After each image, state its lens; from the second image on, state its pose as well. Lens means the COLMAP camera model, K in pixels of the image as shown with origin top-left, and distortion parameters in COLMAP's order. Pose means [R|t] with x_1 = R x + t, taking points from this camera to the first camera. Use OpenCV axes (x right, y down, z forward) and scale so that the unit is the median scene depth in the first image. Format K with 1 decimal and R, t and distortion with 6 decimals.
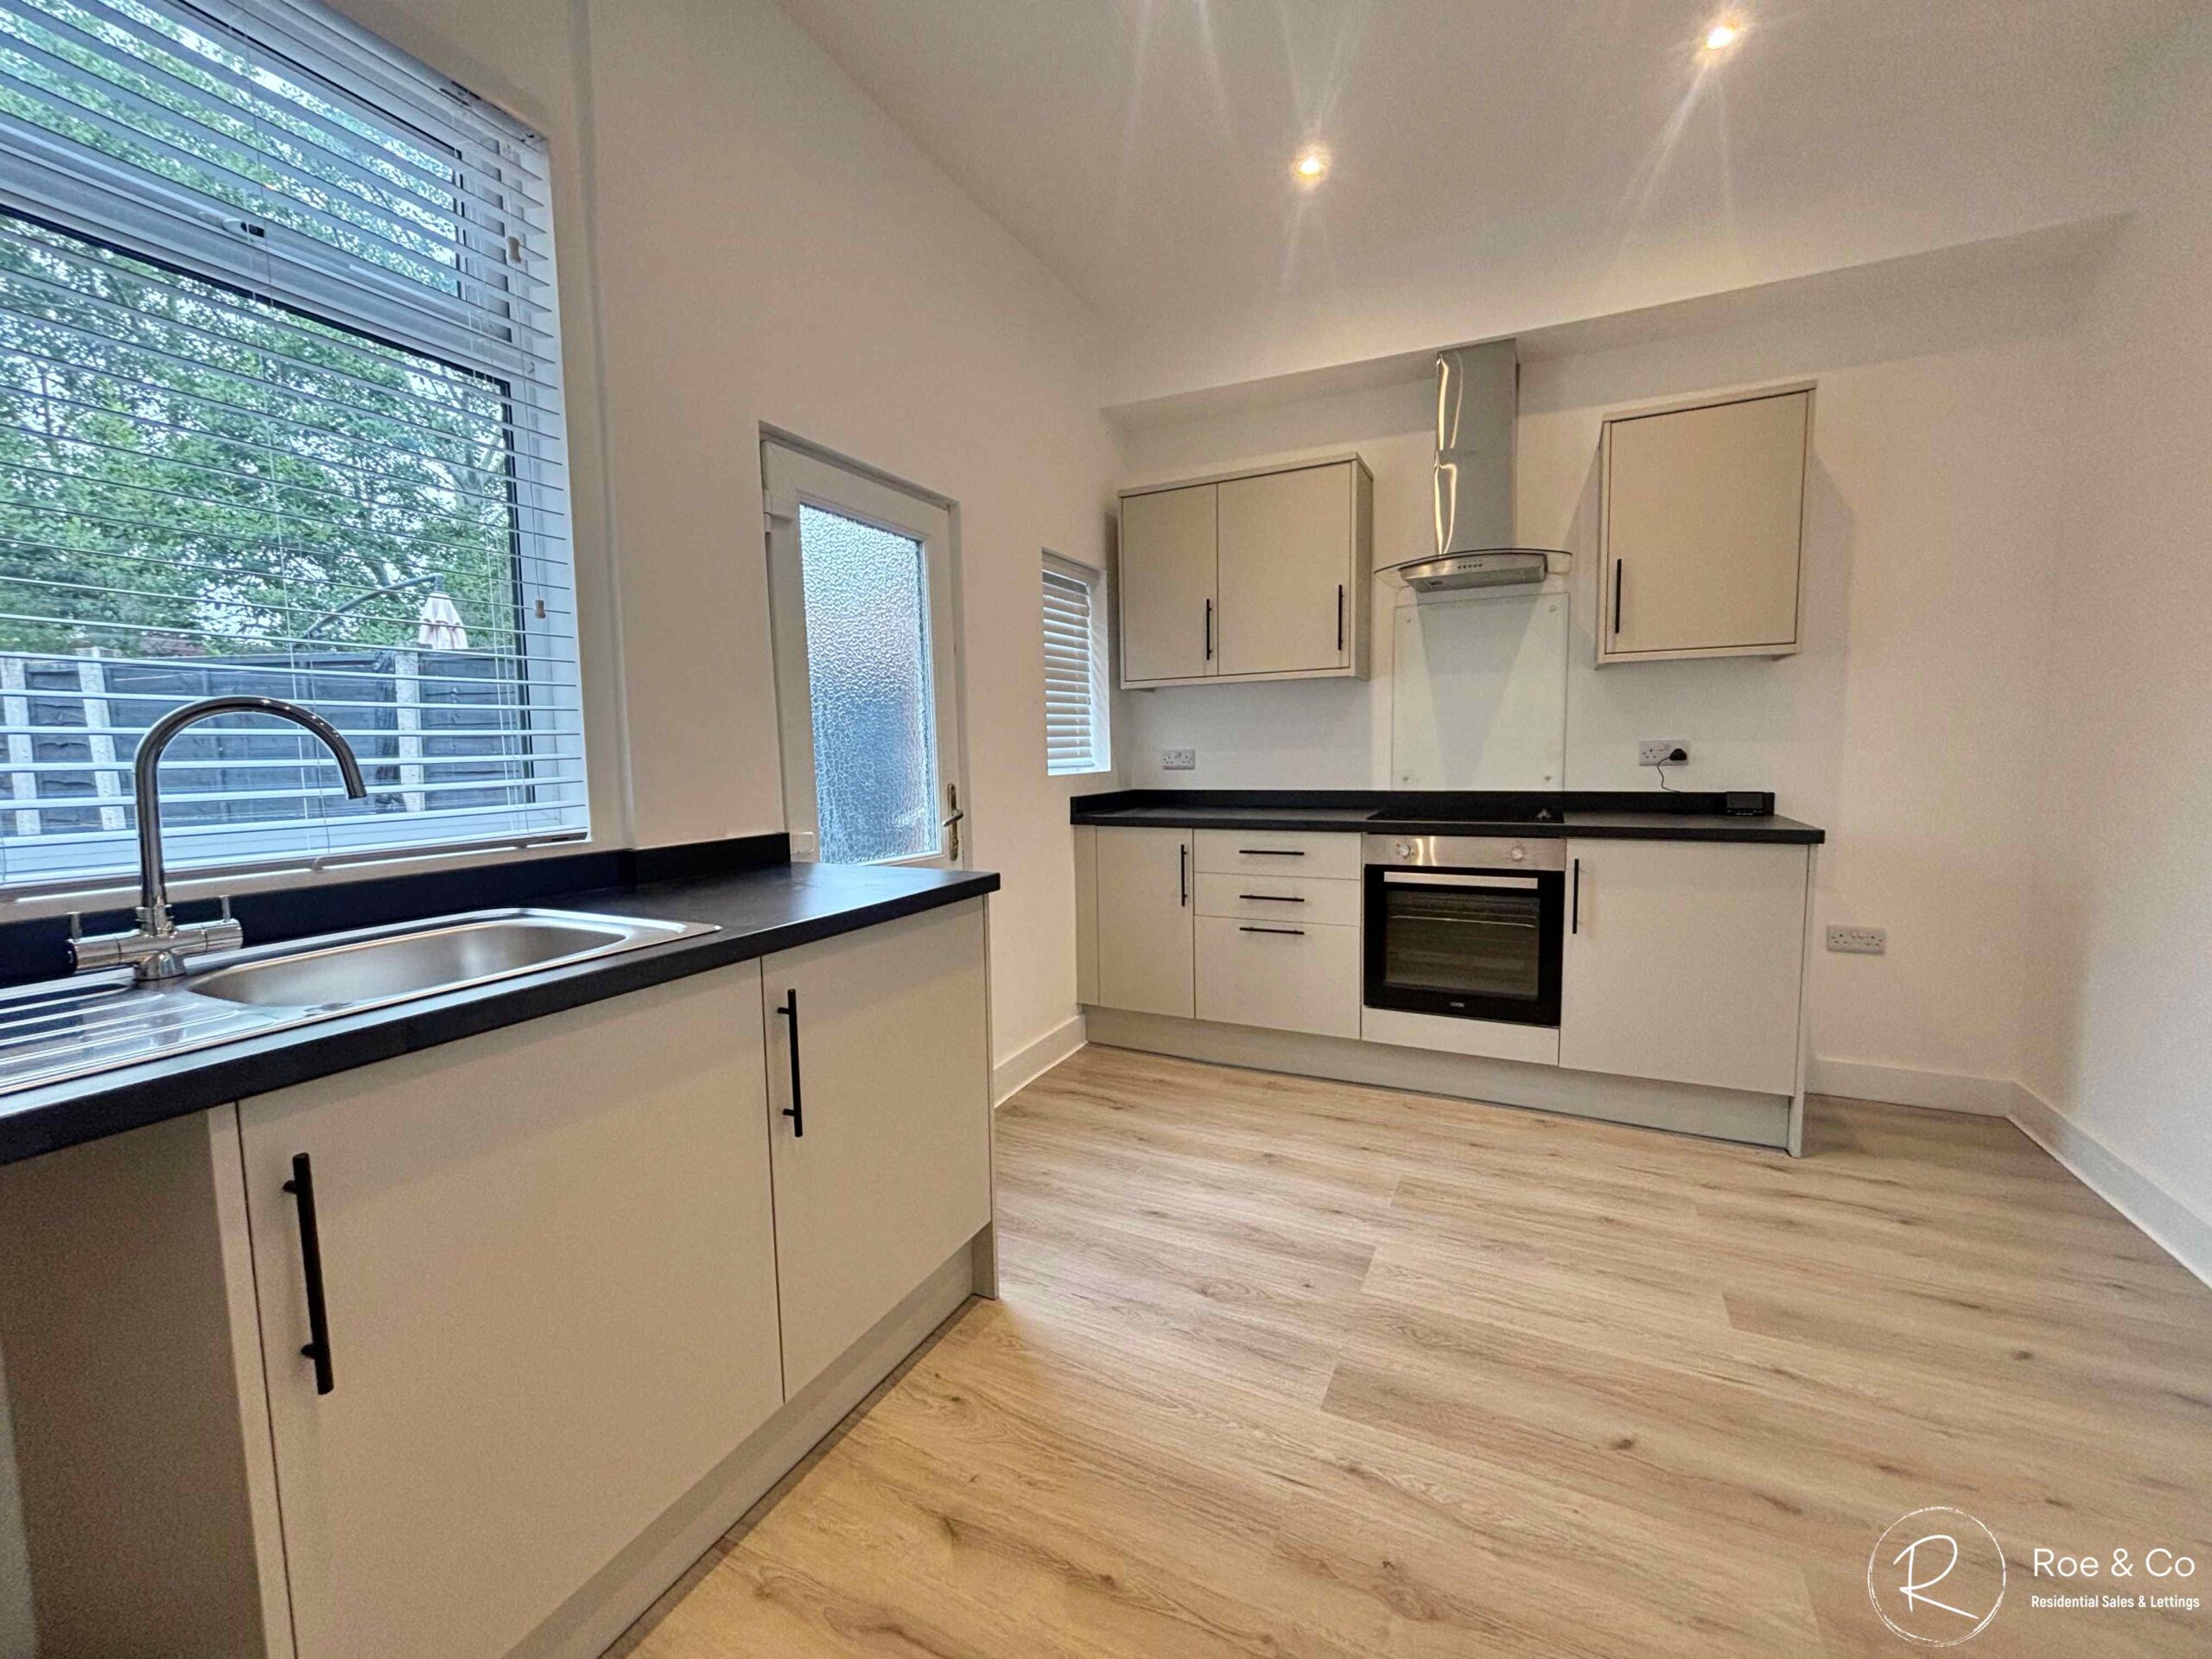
lens RADIAL K [[894.3, 0, 1106.0], [0, 894.3, 828.5], [0, 0, 1]] dist [0.000317, -0.000129]
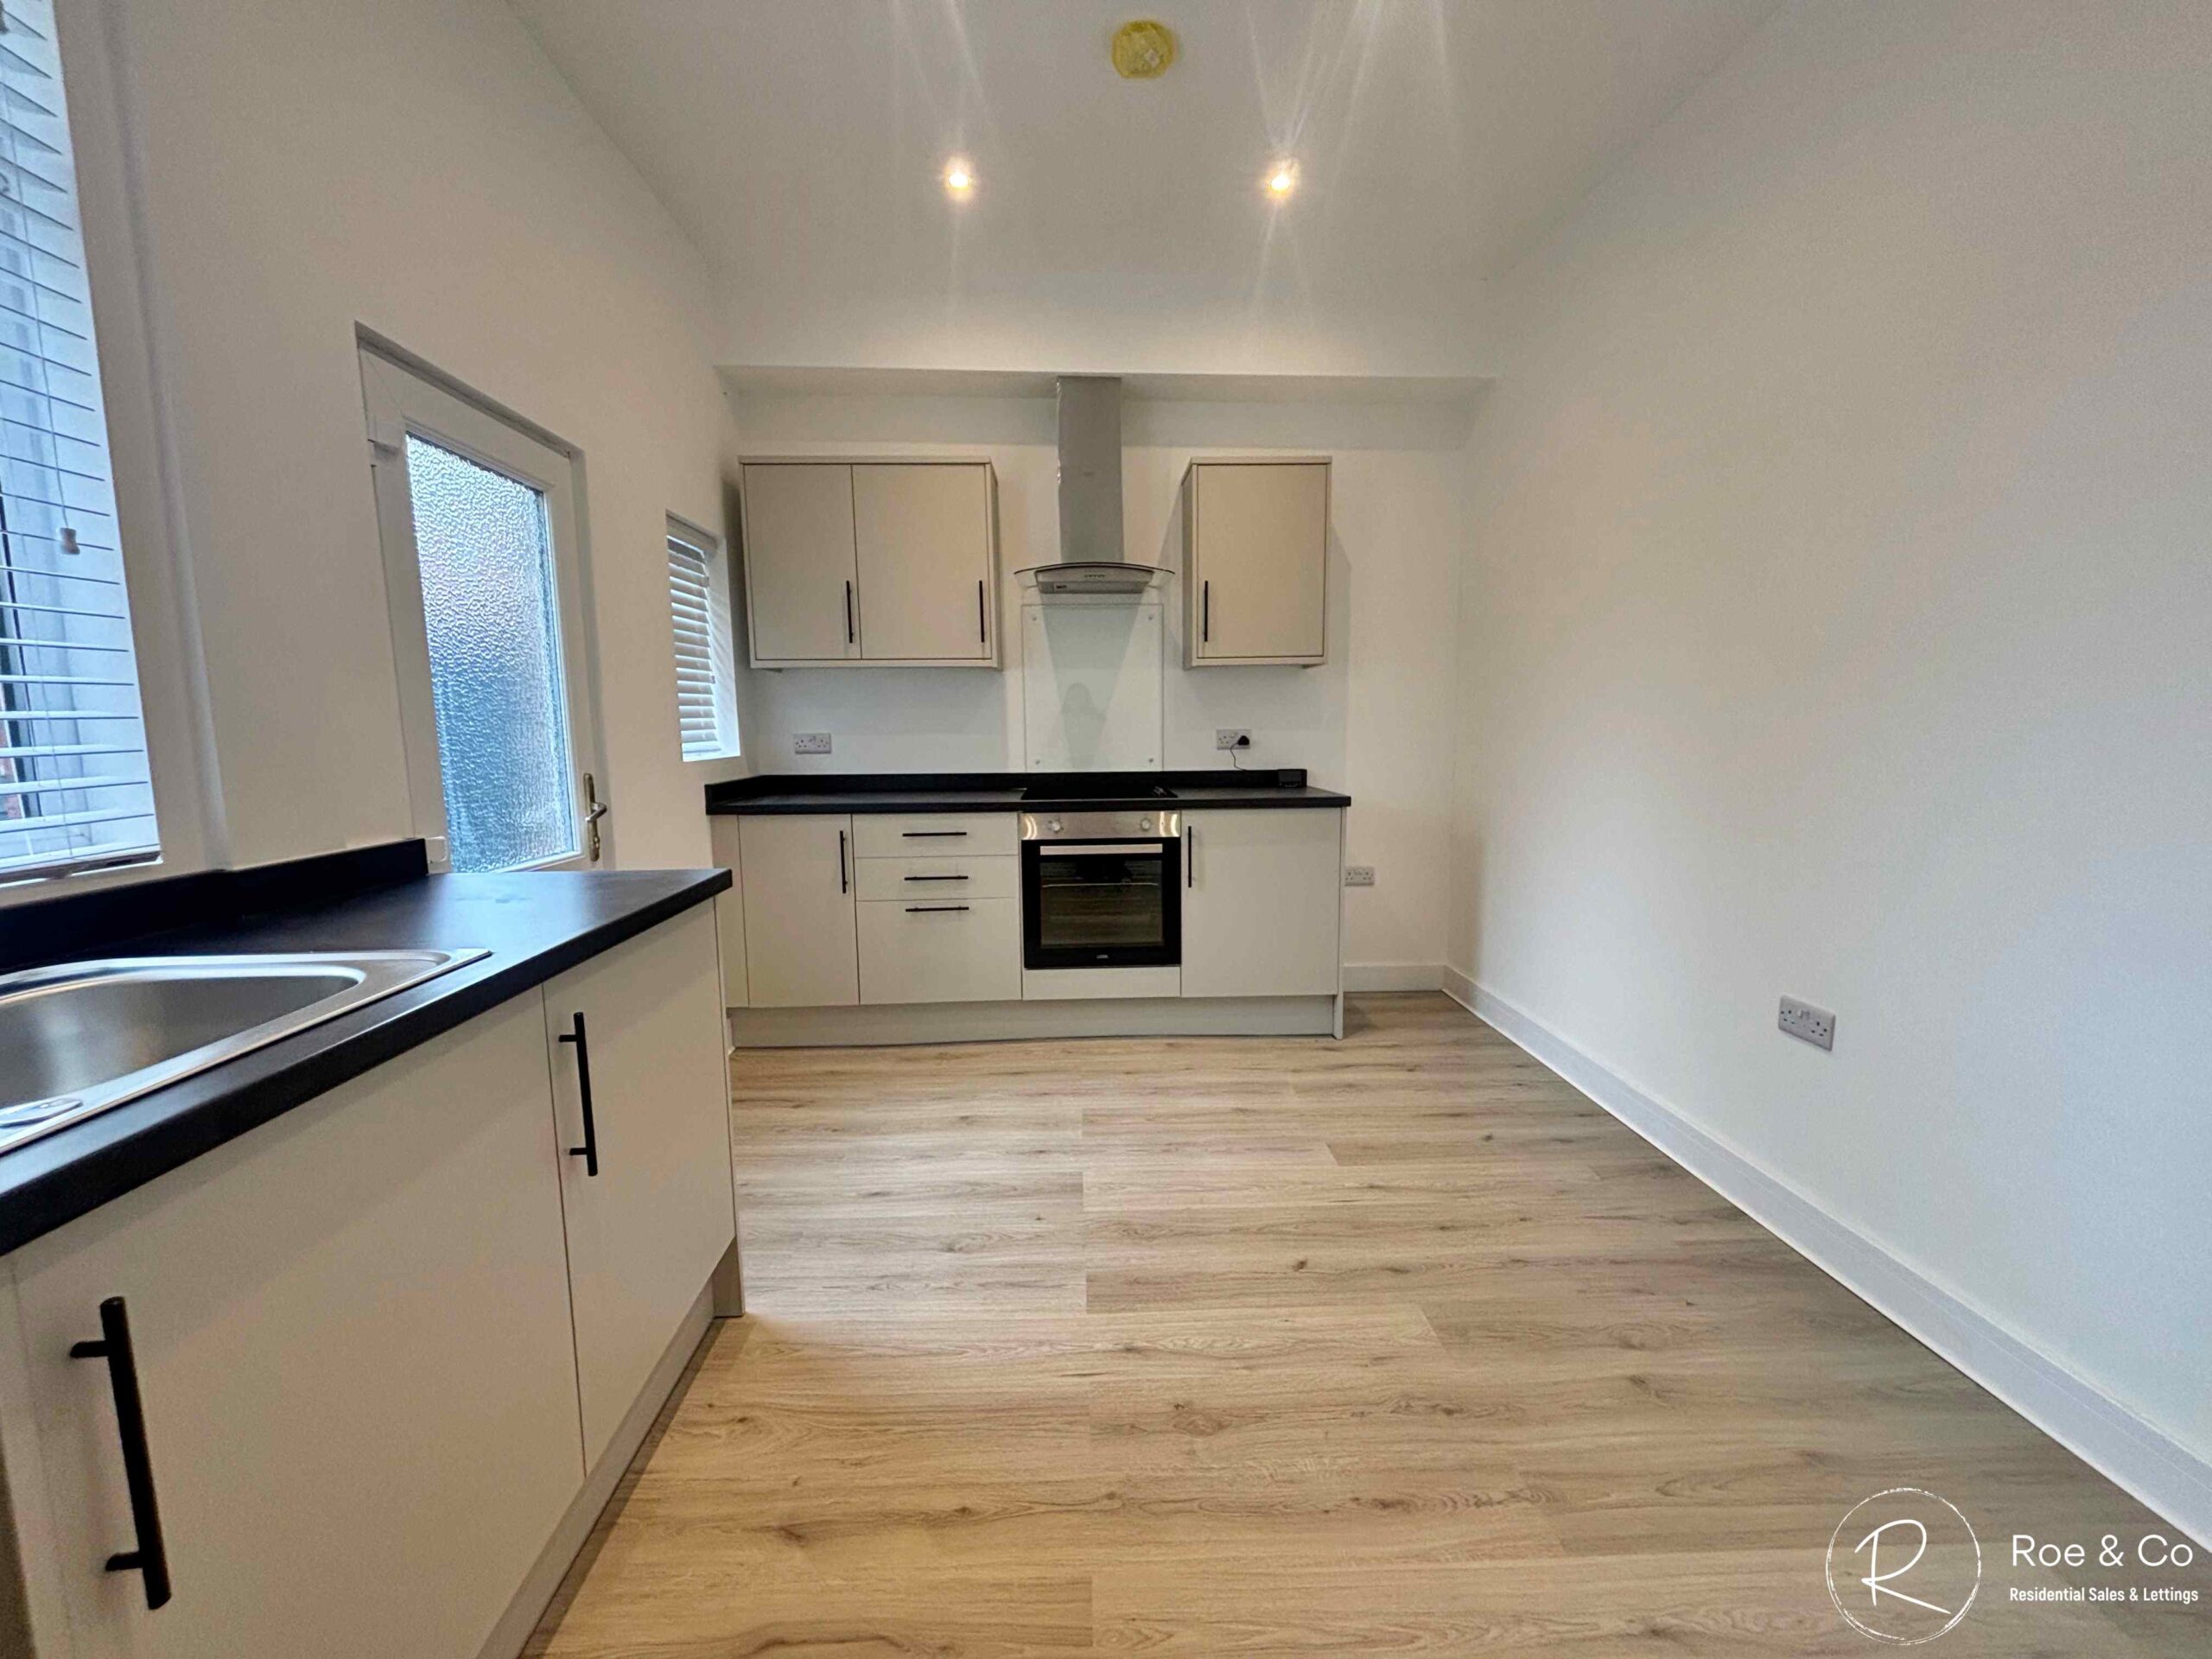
lens RADIAL K [[894.3, 0, 1109.6], [0, 894.3, 827.7], [0, 0, 1]] dist [0.000317, -0.000129]
pose [[0.875755, -0.047534, 0.480410, -0.181828], [0.037317, 0.998829, 0.030803, -0.006658], [-0.481312, -0.009049, 0.876503, -0.014333]]
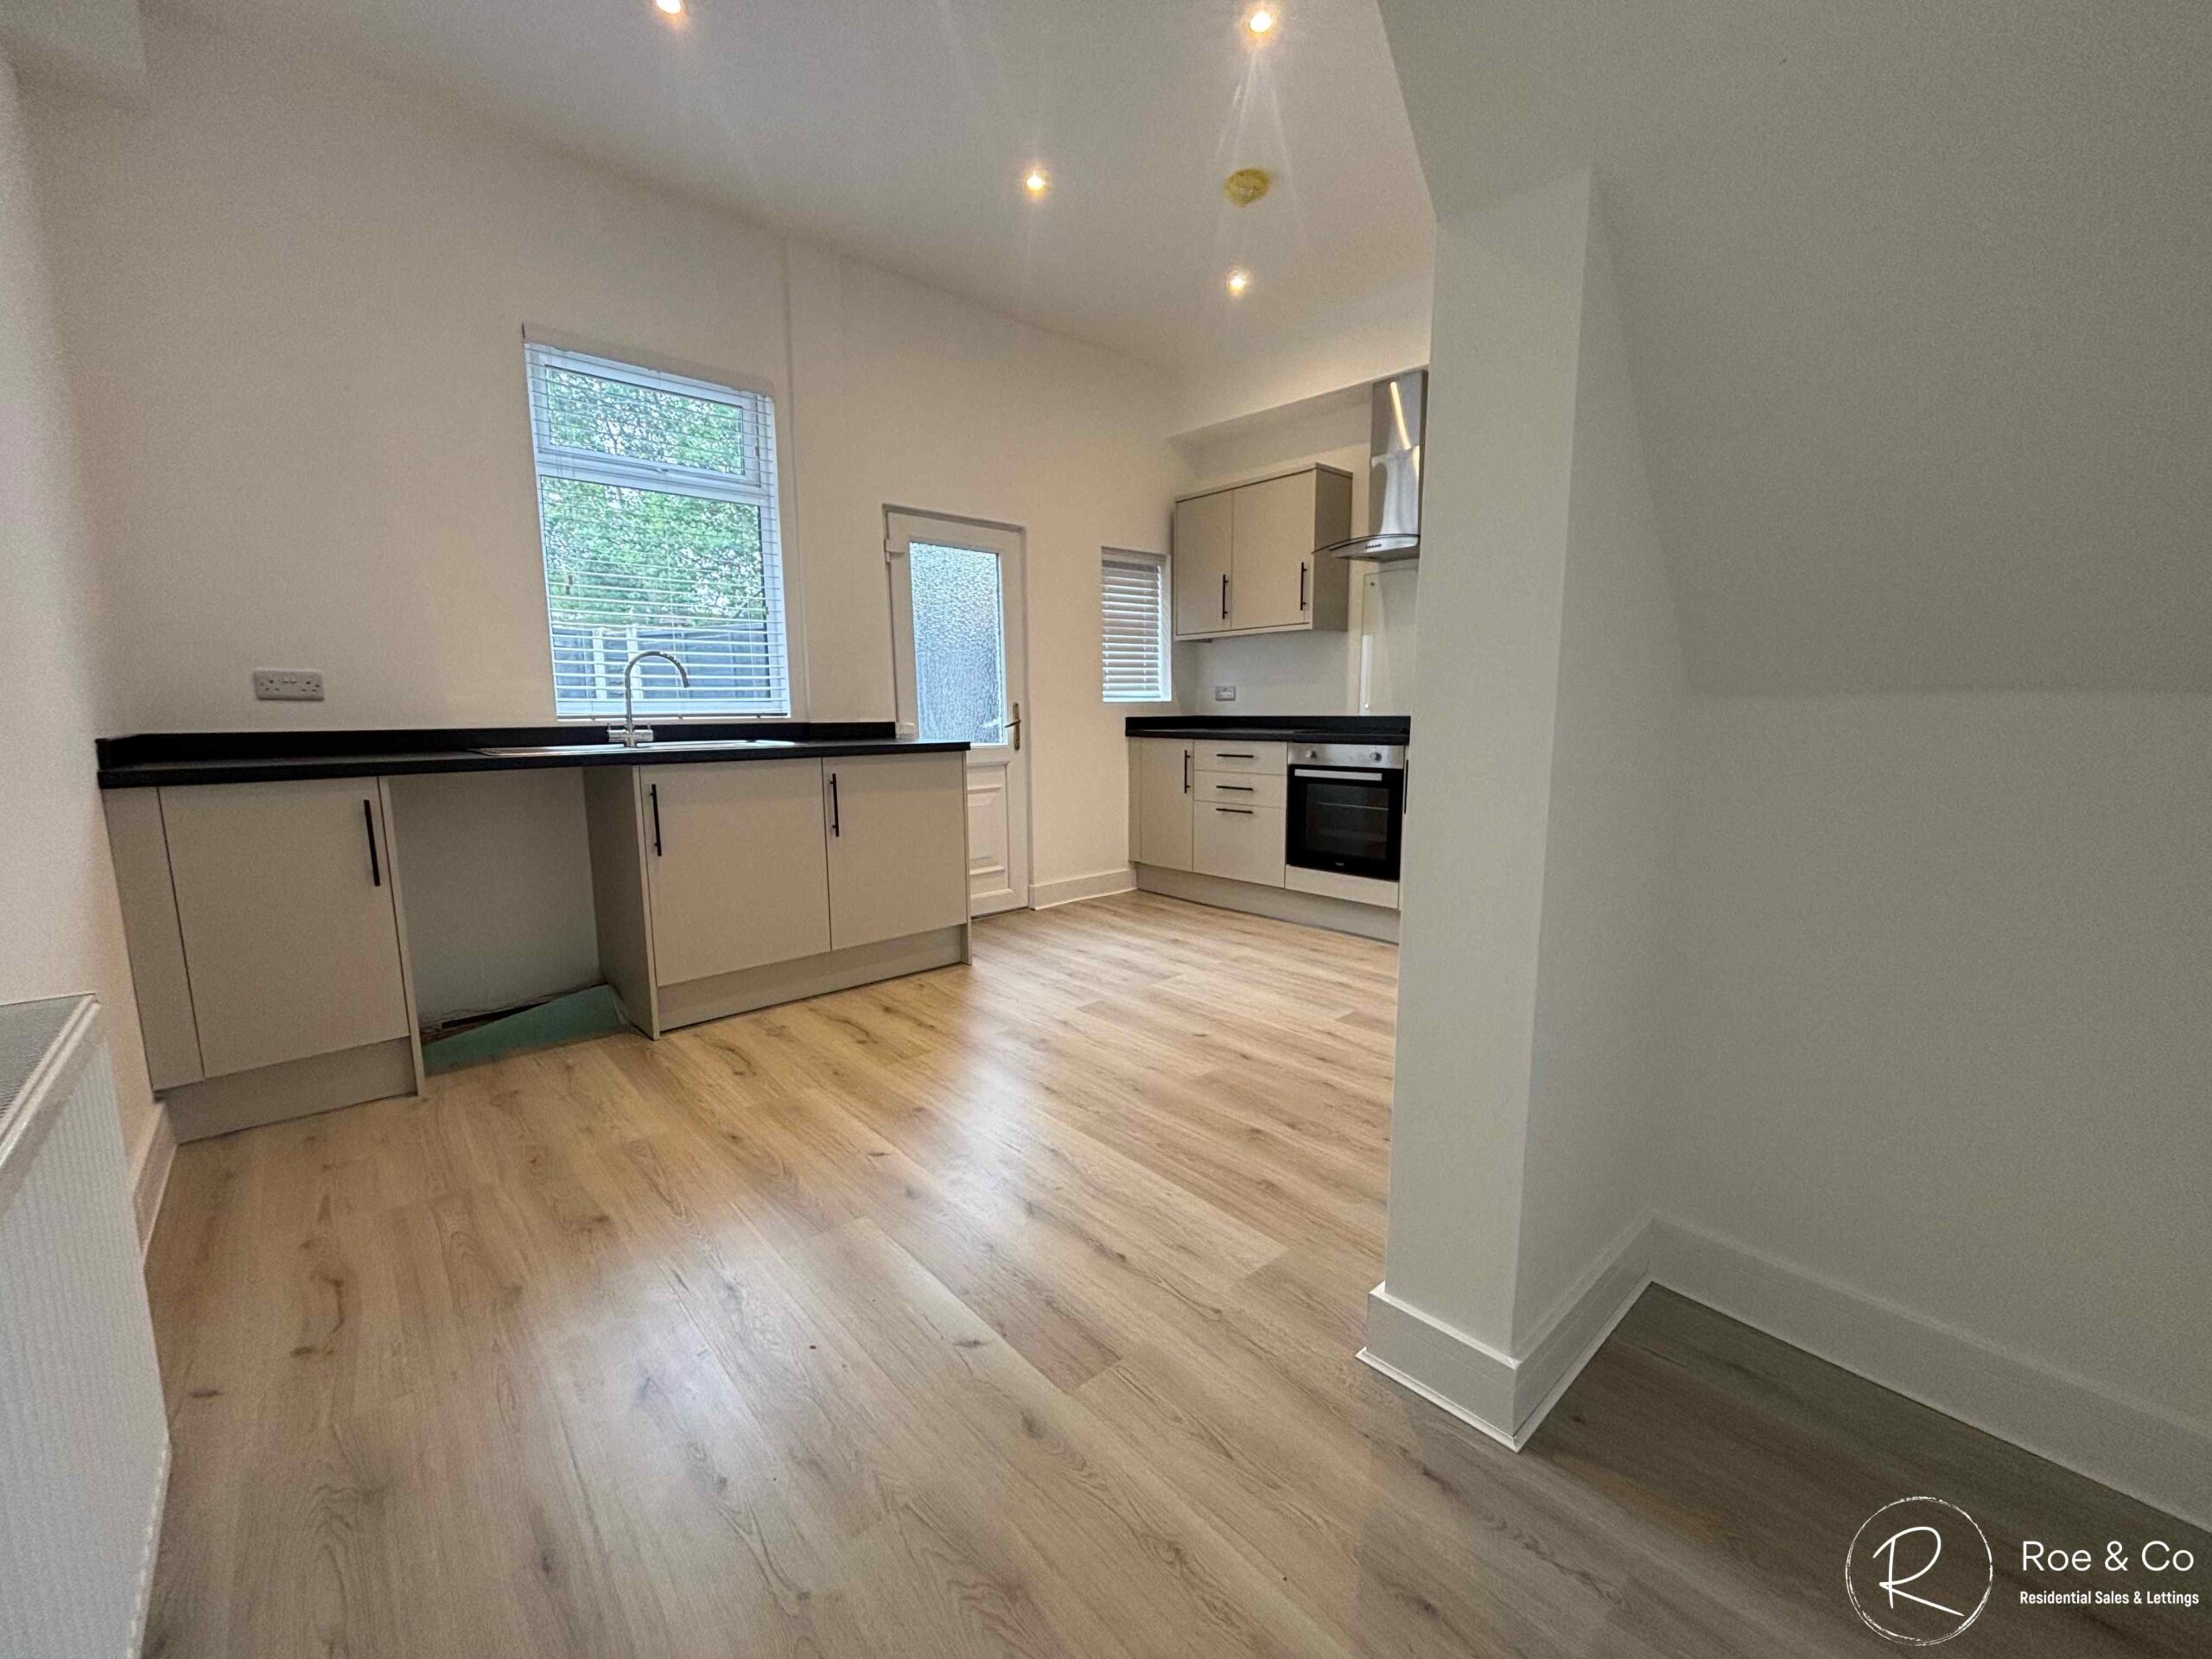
lens RADIAL K [[894.3, 0, 1107.8], [0, 894.3, 828.3], [0, 0, 1]] dist [0.000317, -0.000129]
pose [[0.932080, 0.061356, -0.357019, 0.697766], [-0.041731, 0.997177, 0.062424, 0.085787], [0.359842, -0.043285, 0.932009, -0.564912]]
